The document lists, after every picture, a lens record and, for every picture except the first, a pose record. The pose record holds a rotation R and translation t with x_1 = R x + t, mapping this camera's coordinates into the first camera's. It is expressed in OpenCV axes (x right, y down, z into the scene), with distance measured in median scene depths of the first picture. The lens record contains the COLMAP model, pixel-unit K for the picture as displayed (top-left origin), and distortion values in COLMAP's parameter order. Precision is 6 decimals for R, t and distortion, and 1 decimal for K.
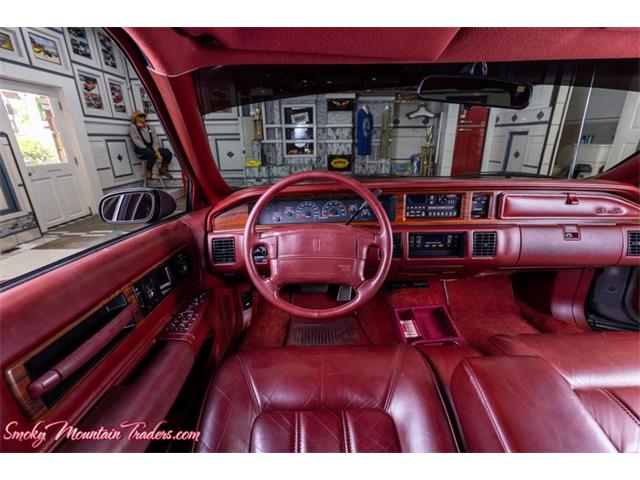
lens RADIAL K [[285.9, 0, 320.7], [0, 285.9, 240.8], [0, 0, 1]] dist [-0.002051, 0.000389]
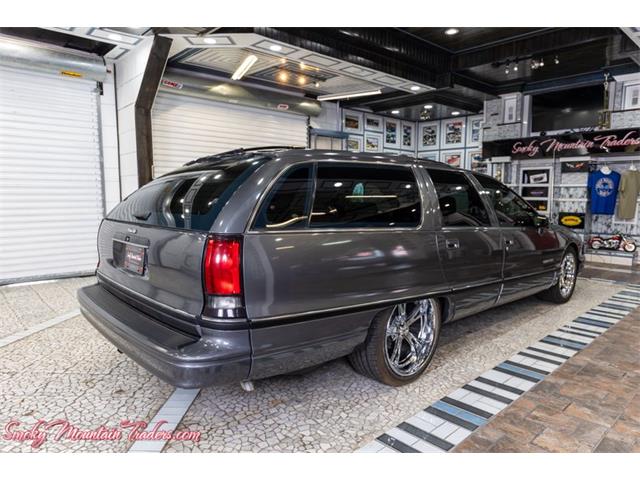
lens RADIAL K [[420.7, 0, 320.7], [0, 420.7, 239.4], [0, 0, 1]] dist [-0.009763, 0.004317]
pose [[0.664942, 0.096835, -0.740591, 0.589056], [-0.262100, 0.958755, -0.109967, 0.185247], [0.699397, 0.267231, 0.662897, -0.575791]]
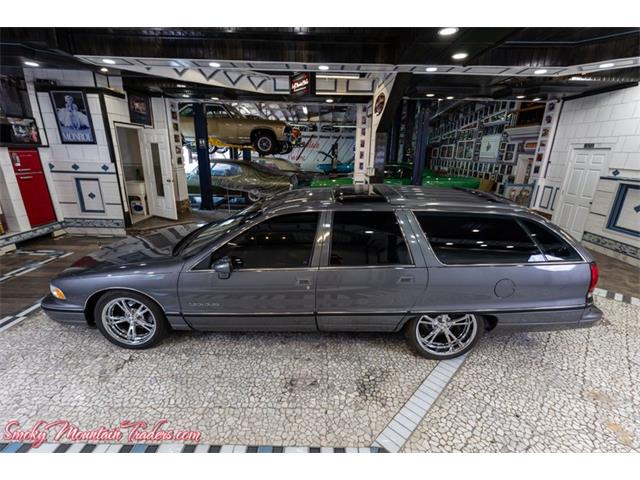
lens RADIAL K [[294.5, 0, 320.0], [0, 294.5, 239.8], [0, 0, 1]] dist [0.004682, -0.000167]
pose [[0.016829, -0.279513, 0.959994, -0.555443], [0.313878, 0.913071, 0.260349, -0.145563], [-0.949314, 0.296940, 0.103099, -0.010352]]
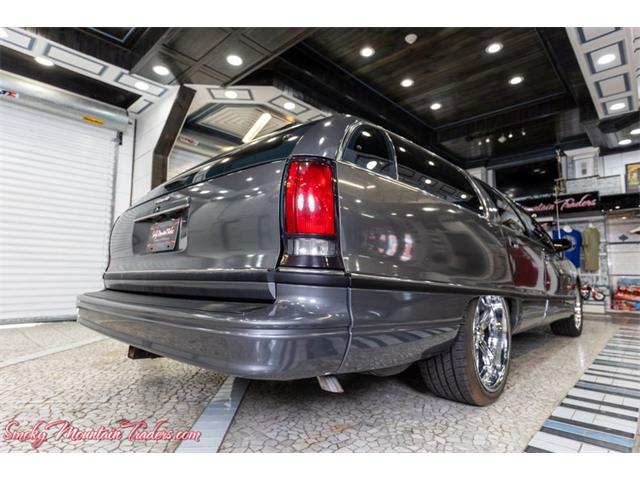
lens RADIAL K [[355.5, 0, 322.8], [0, 355.5, 239.9], [0, 0, 1]] dist [0.002526, 0.003631]
pose [[0.721554, -0.049912, -0.690557, 0.424619], [-0.249264, 0.911789, -0.326355, 0.280868], [0.645931, 0.407614, 0.645464, -0.514541]]
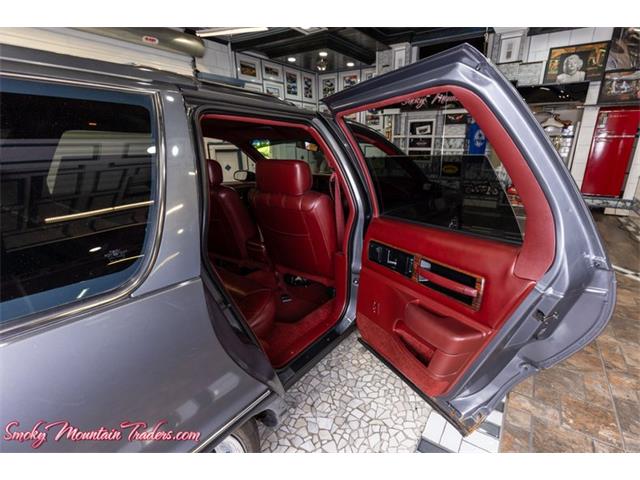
lens RADIAL K [[303.6, 0, 339.8], [0, 303.6, 236.4], [0, 0, 1]] dist [-0.003291, -0.000303]
pose [[0.832704, 0.173847, -0.525720, 0.389387], [-0.192510, 0.981101, 0.019513, 0.050466], [0.519177, 0.084958, 0.850434, -0.226979]]
